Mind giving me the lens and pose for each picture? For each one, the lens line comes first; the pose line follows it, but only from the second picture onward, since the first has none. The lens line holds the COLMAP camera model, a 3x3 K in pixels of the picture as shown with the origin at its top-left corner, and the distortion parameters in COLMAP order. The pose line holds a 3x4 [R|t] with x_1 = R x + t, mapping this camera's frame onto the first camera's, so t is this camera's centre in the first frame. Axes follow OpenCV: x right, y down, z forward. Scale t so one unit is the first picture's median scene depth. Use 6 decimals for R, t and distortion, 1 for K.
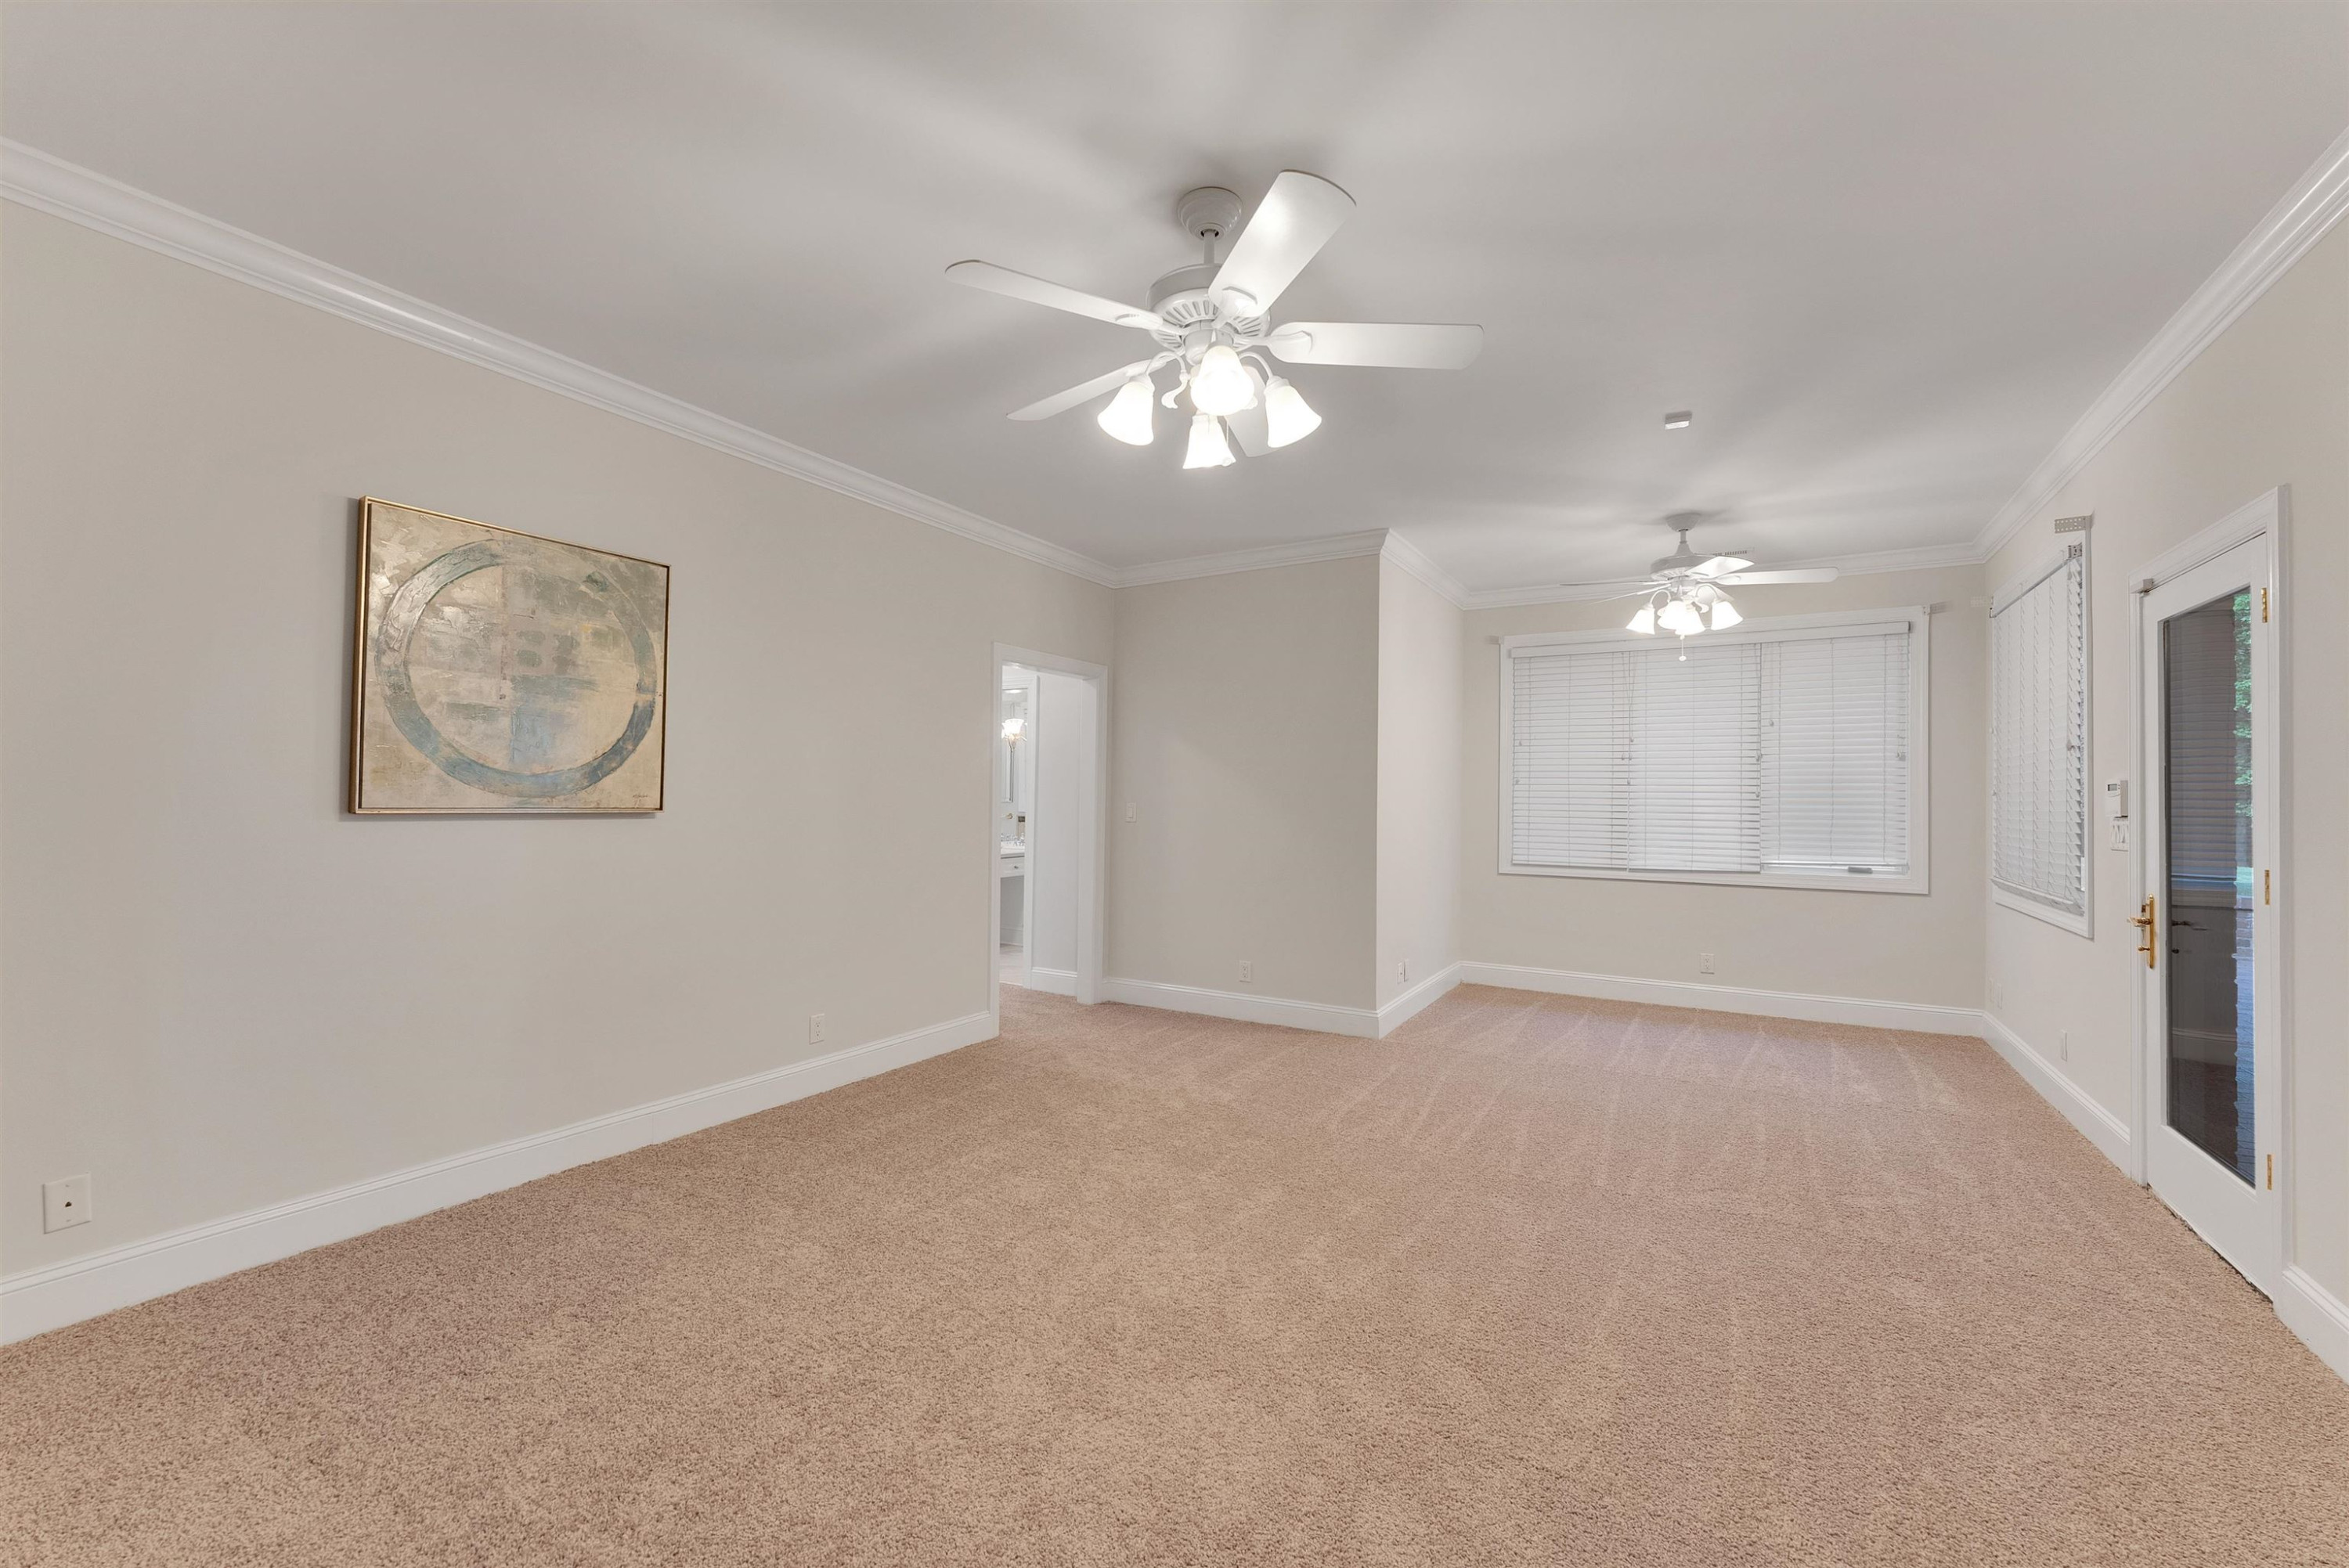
lens RADIAL K [[1097.1, 0, 1174.5], [0, 1097.1, 784.0], [0, 0, 1]] dist [-0.000583, -0.000501]
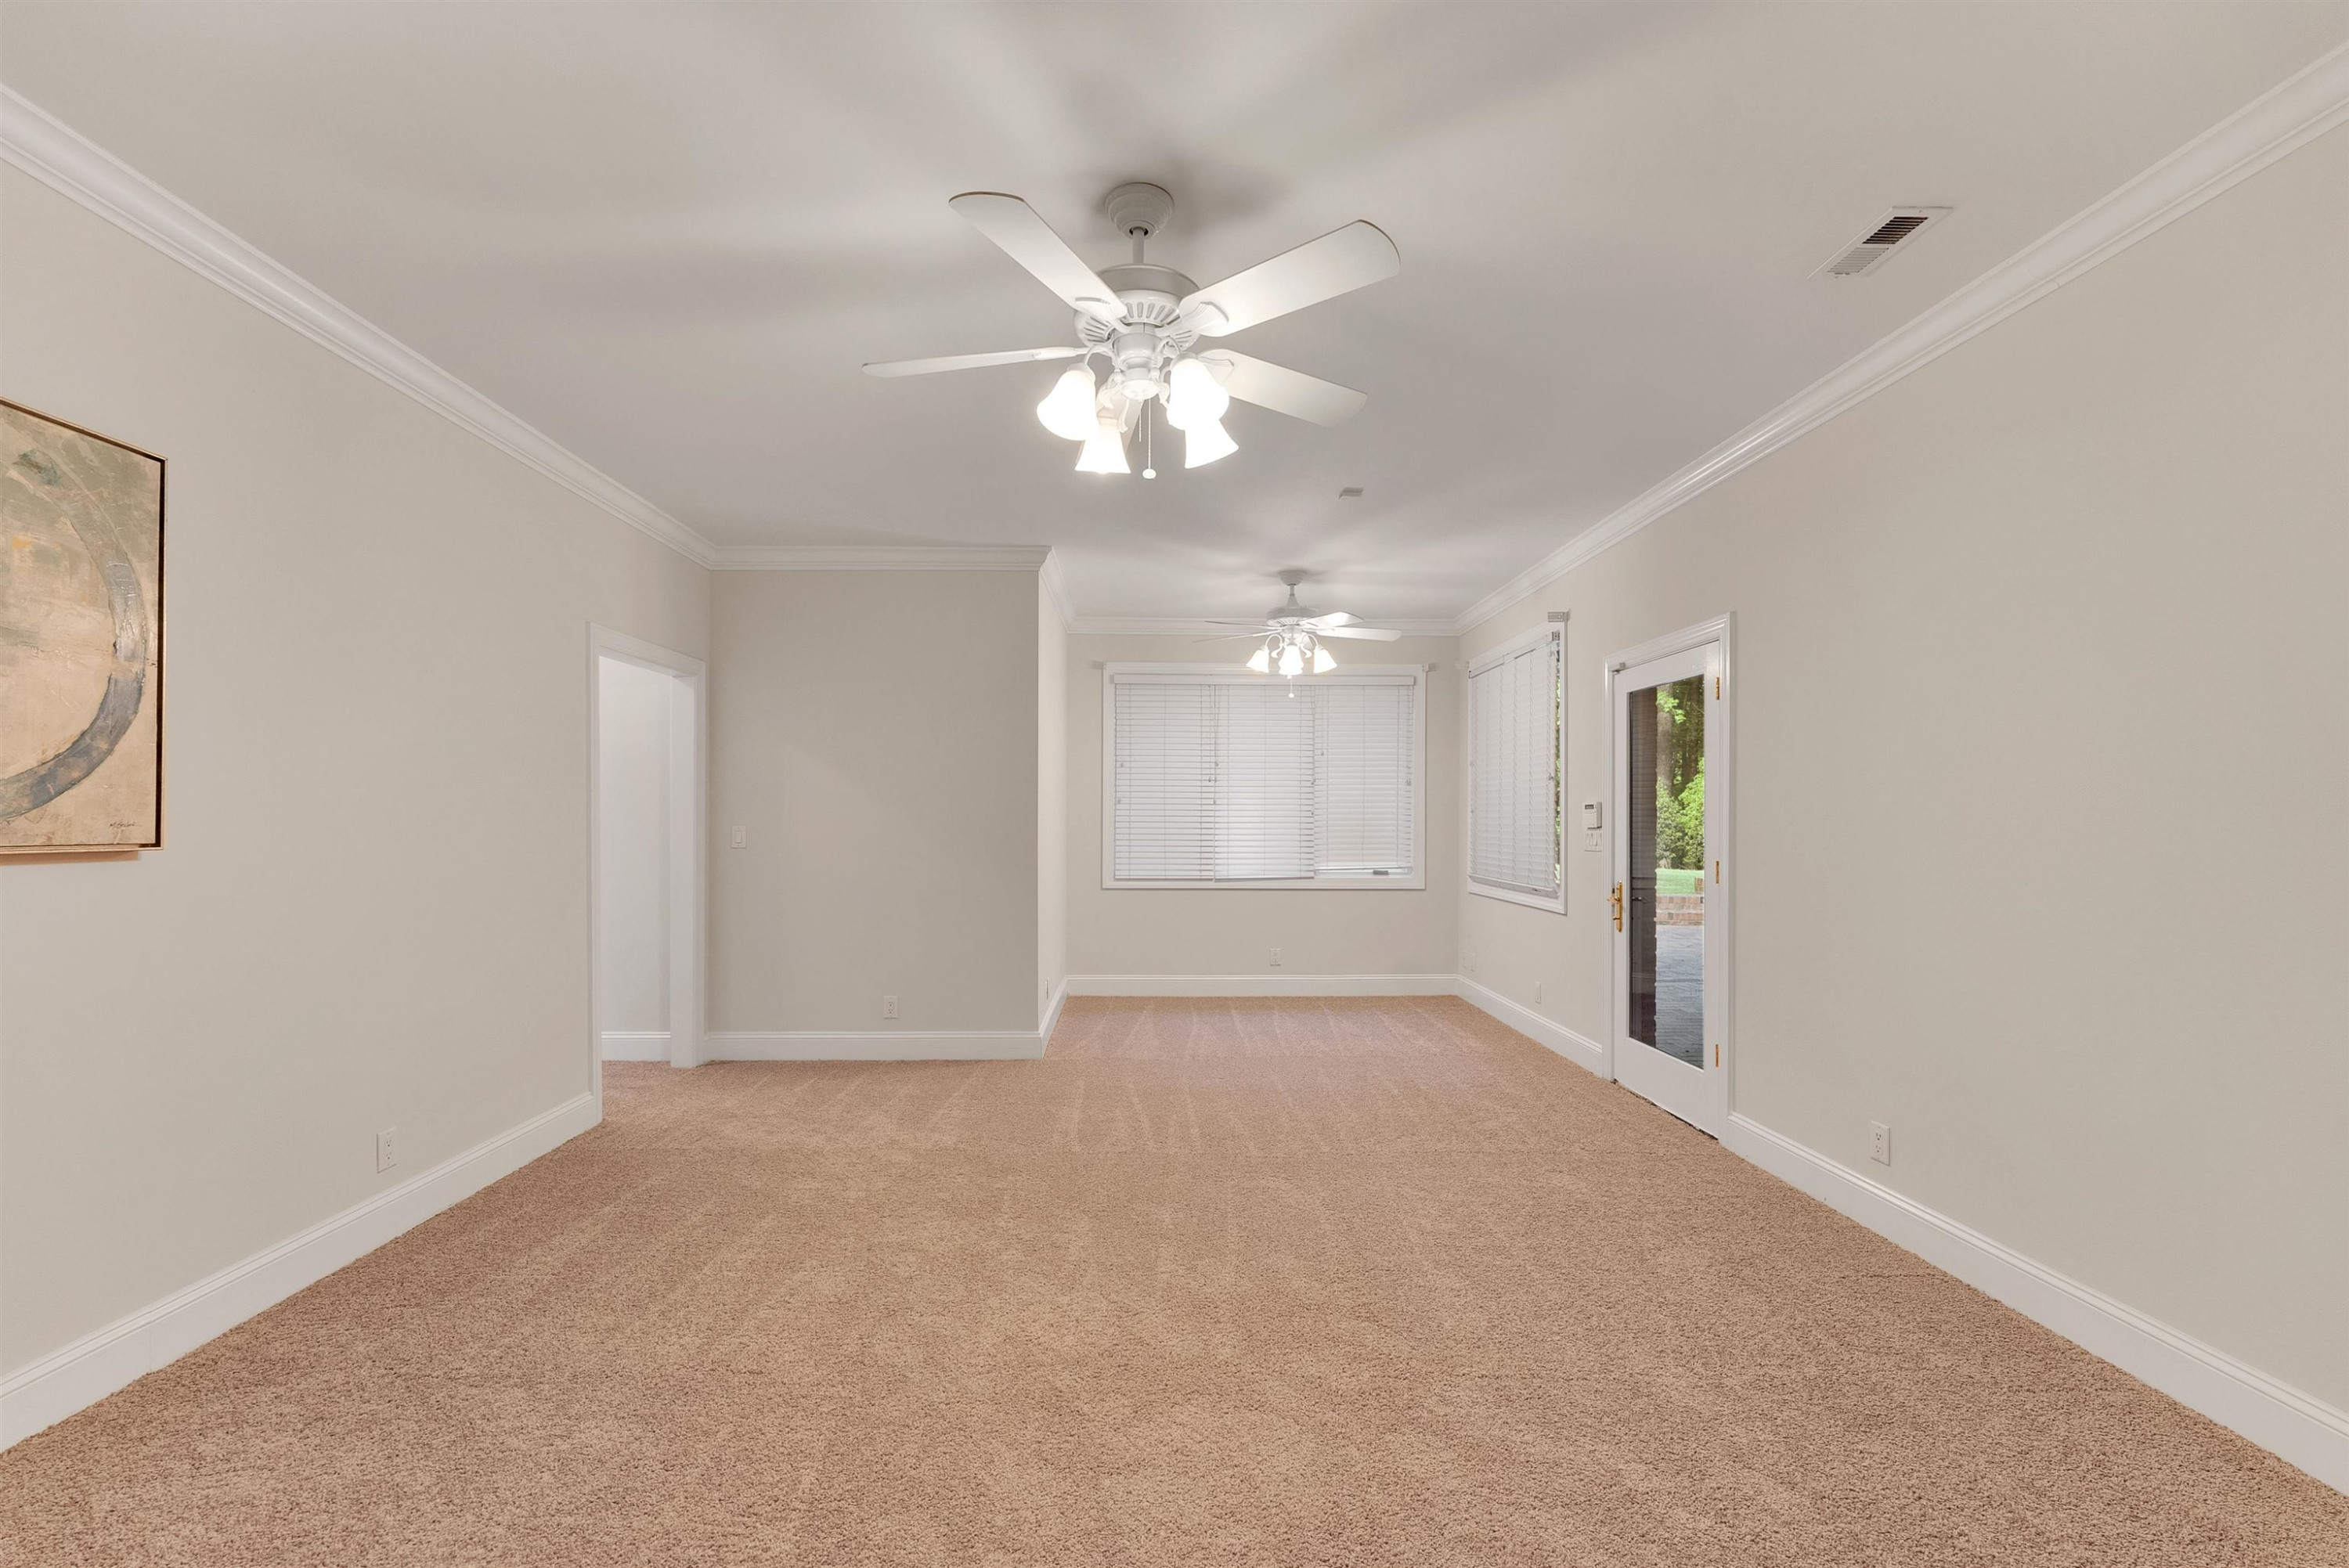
lens RADIAL K [[1122.5, 0, 1174.4], [0, 1122.5, 829.5], [0, 0, 1]] dist [-0.001304, -0.000548]
pose [[0.802163, -0.014049, 0.596940, -0.388552], [-0.001673, 0.999666, 0.025776, -0.003707], [-0.597102, -0.021675, 0.801872, 0.134131]]
